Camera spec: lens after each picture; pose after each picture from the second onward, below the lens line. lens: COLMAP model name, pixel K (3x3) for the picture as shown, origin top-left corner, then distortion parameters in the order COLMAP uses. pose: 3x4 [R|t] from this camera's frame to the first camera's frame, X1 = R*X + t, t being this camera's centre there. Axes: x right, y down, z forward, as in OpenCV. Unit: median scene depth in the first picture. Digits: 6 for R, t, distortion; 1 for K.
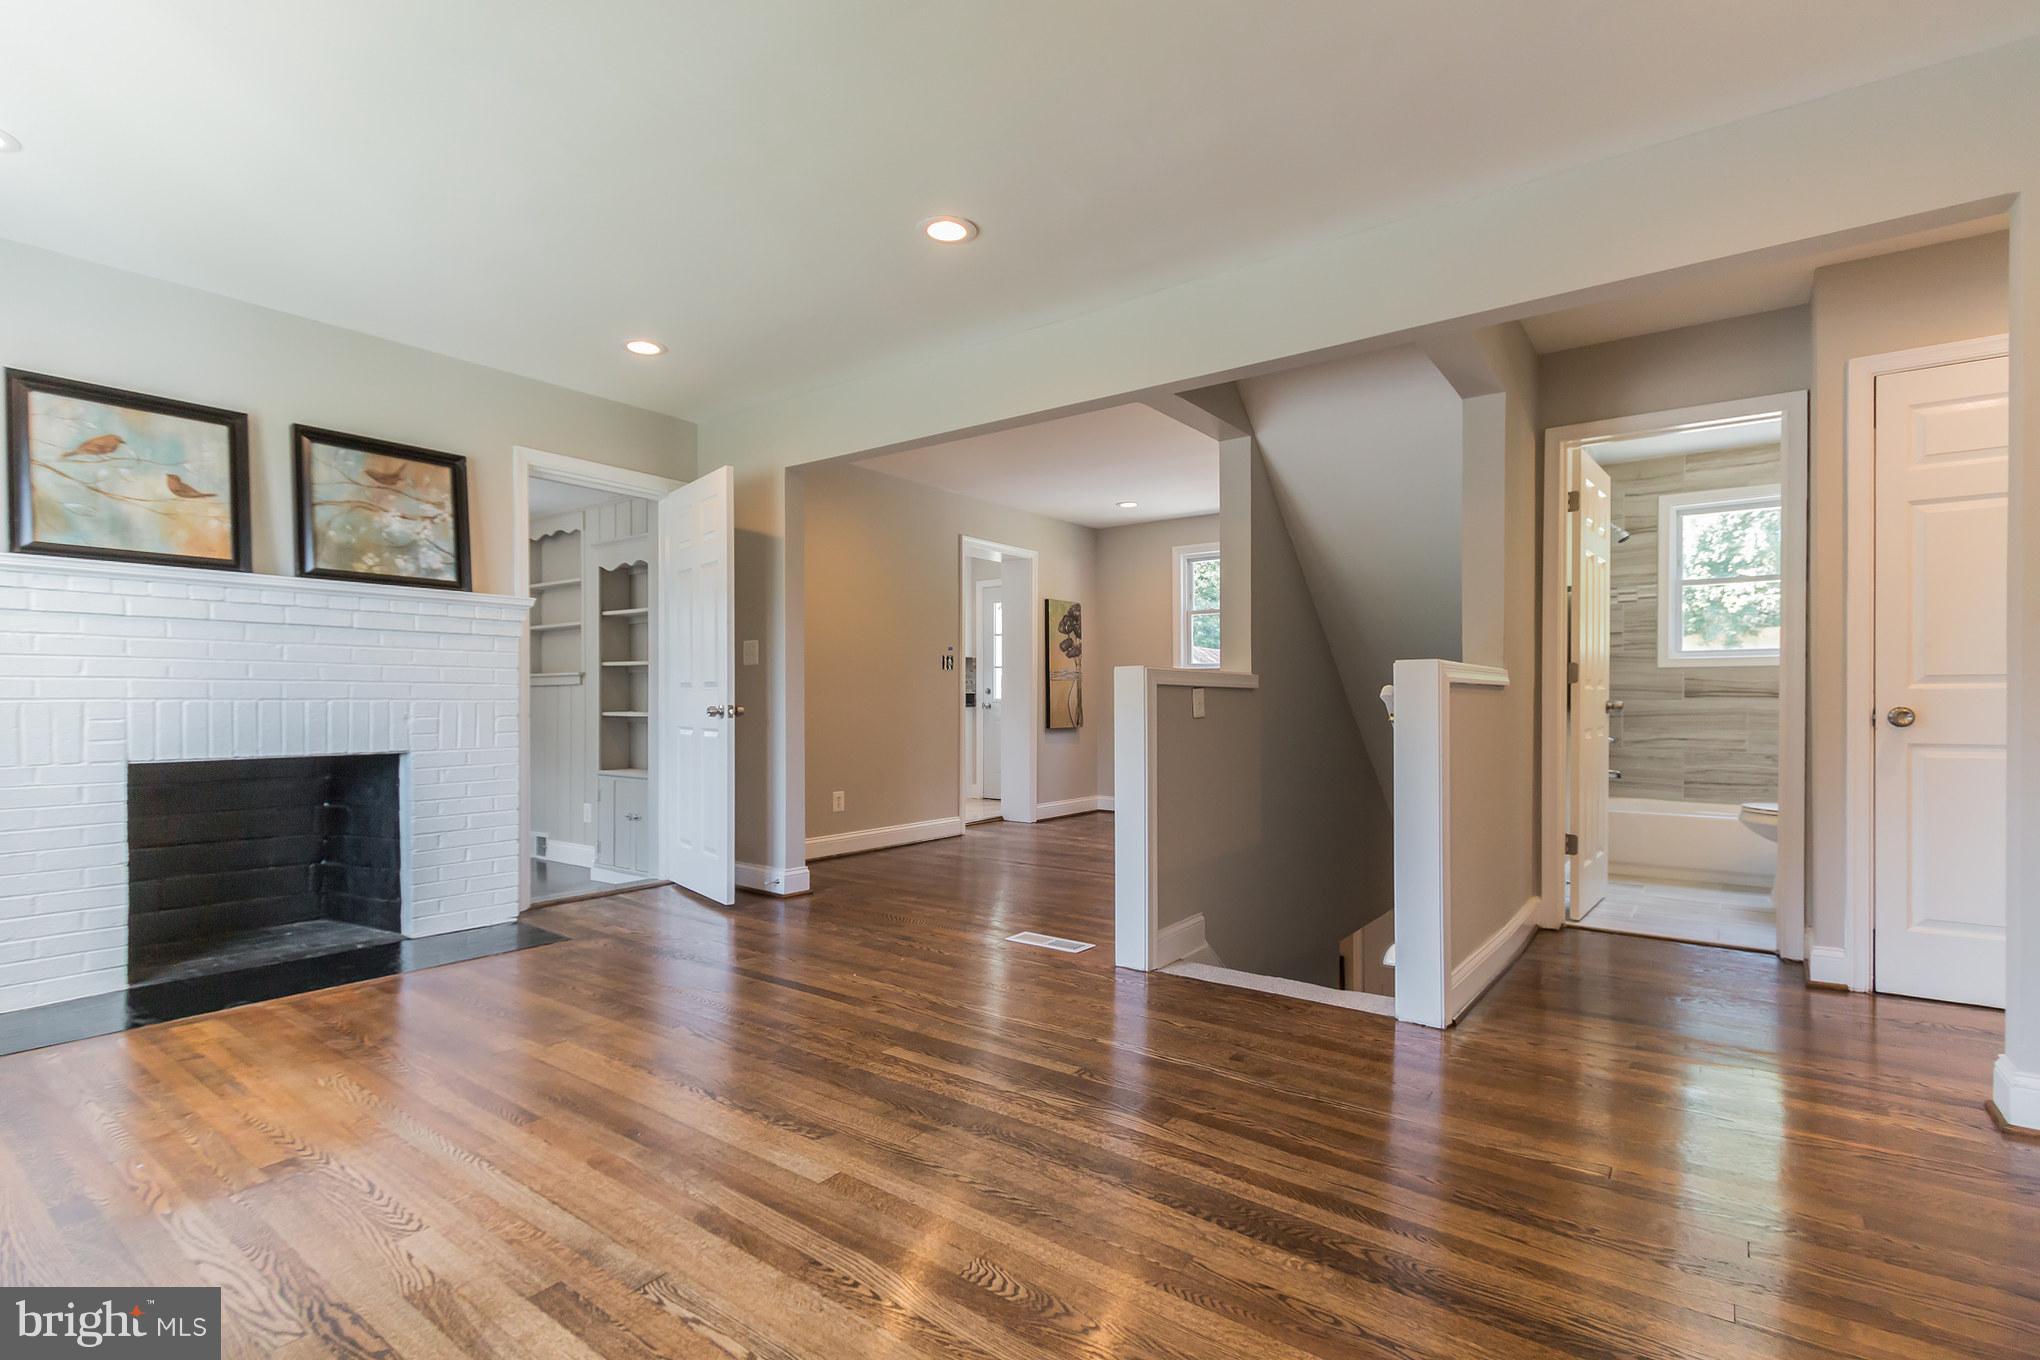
lens RADIAL K [[940.1, 0, 1011.3], [0, 940.1, 703.6], [0, 0, 1]] dist [0.001281, -0.000552]
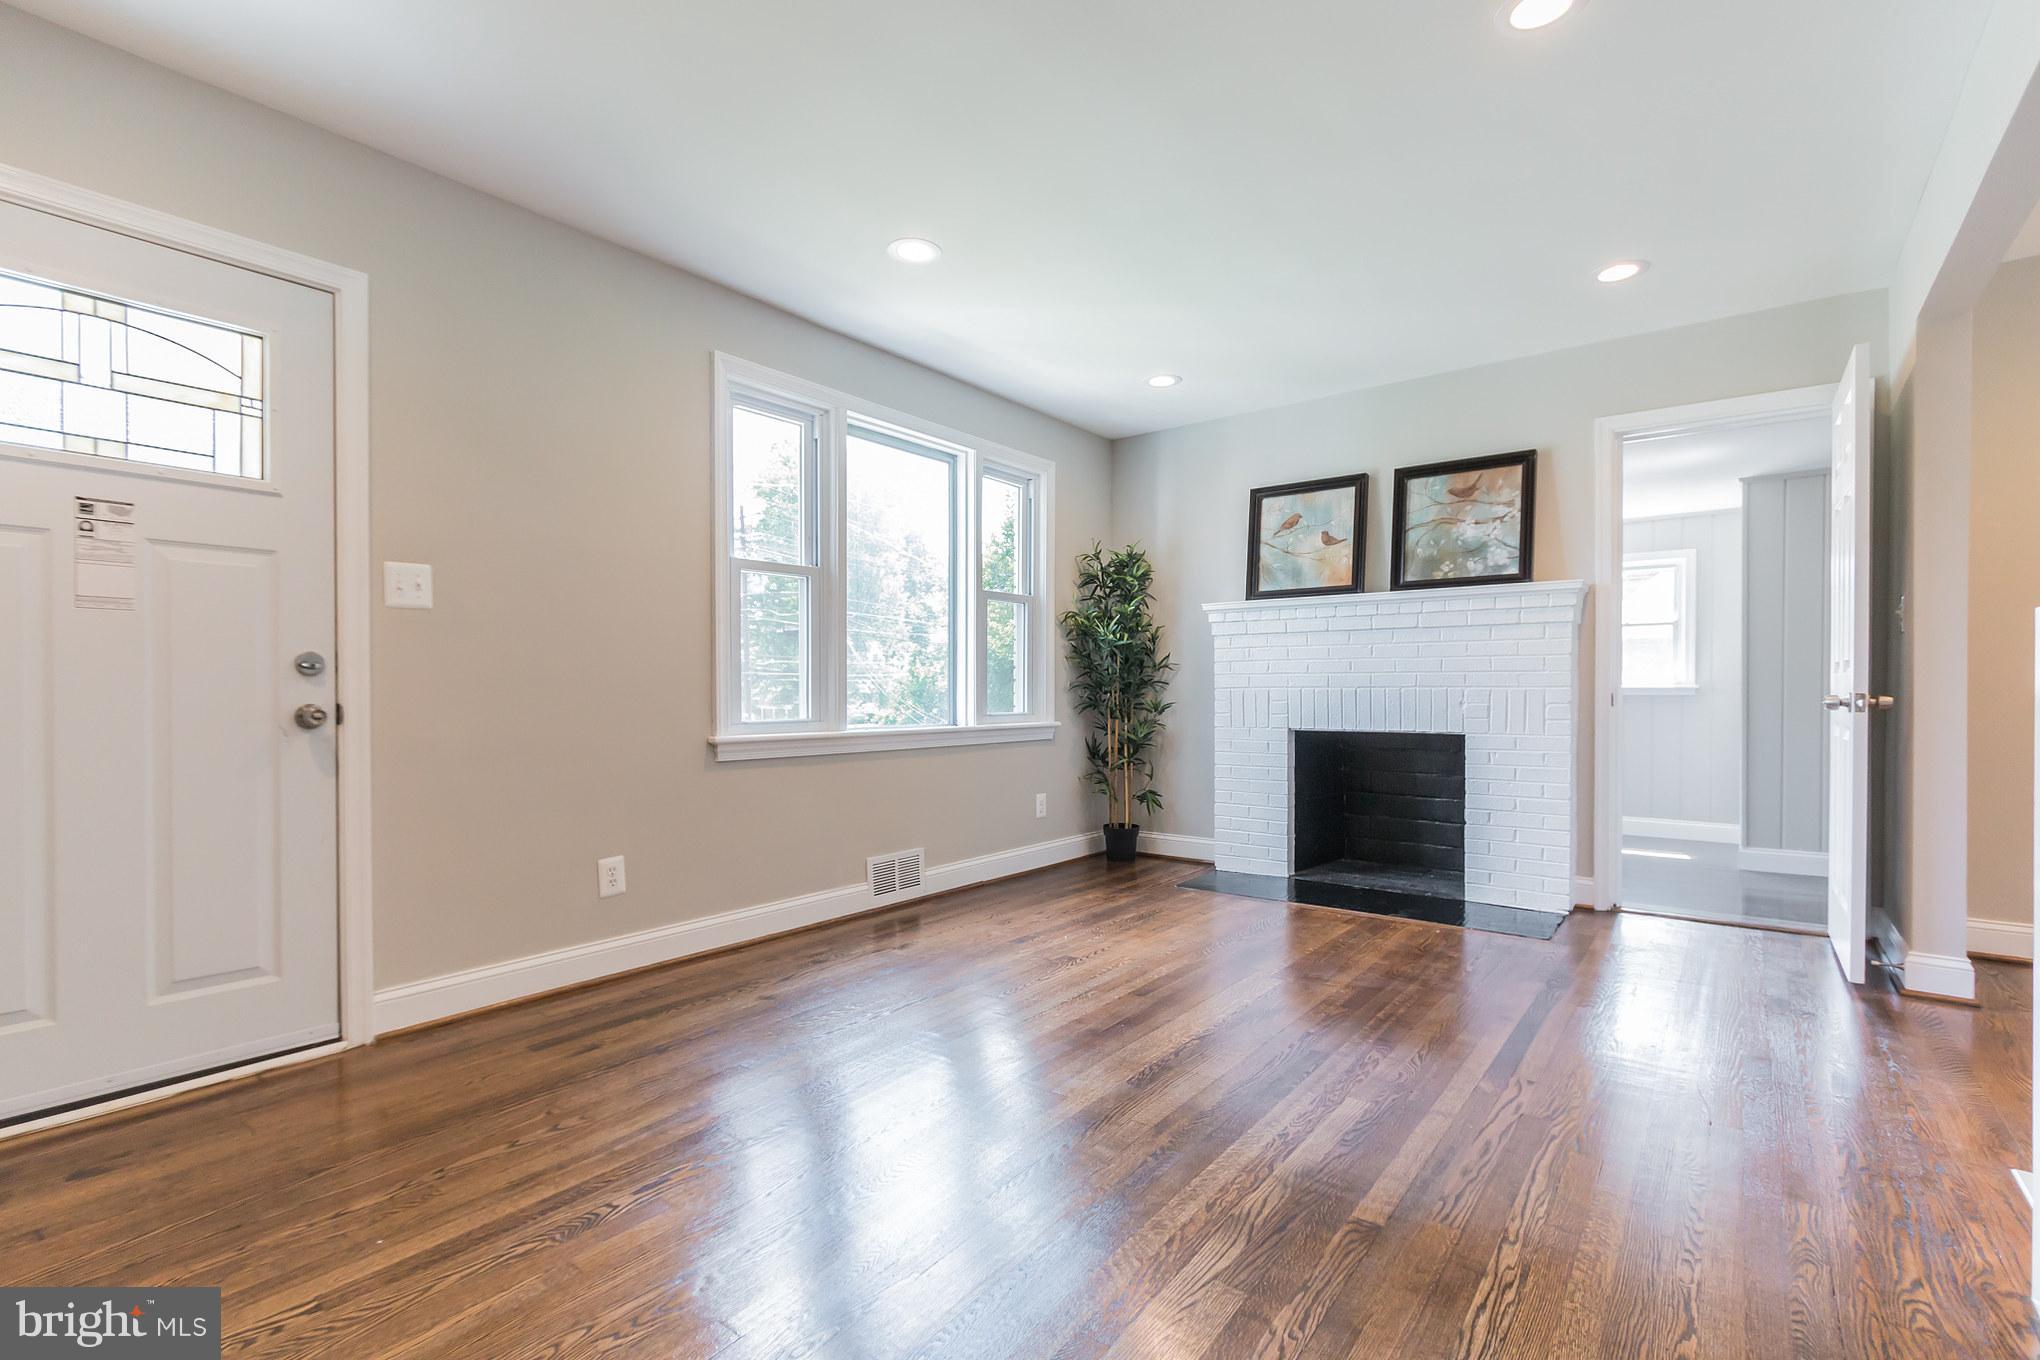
lens RADIAL K [[940.1, 0, 1011.3], [0, 940.1, 703.6], [0, 0, 1]] dist [0.001281, -0.000552]
pose [[-0.019121, 0.014823, -0.999707, 0.494294], [-0.000789, 0.999890, 0.014841, -0.000719], [0.999817, 0.001073, -0.019107, 0.484897]]
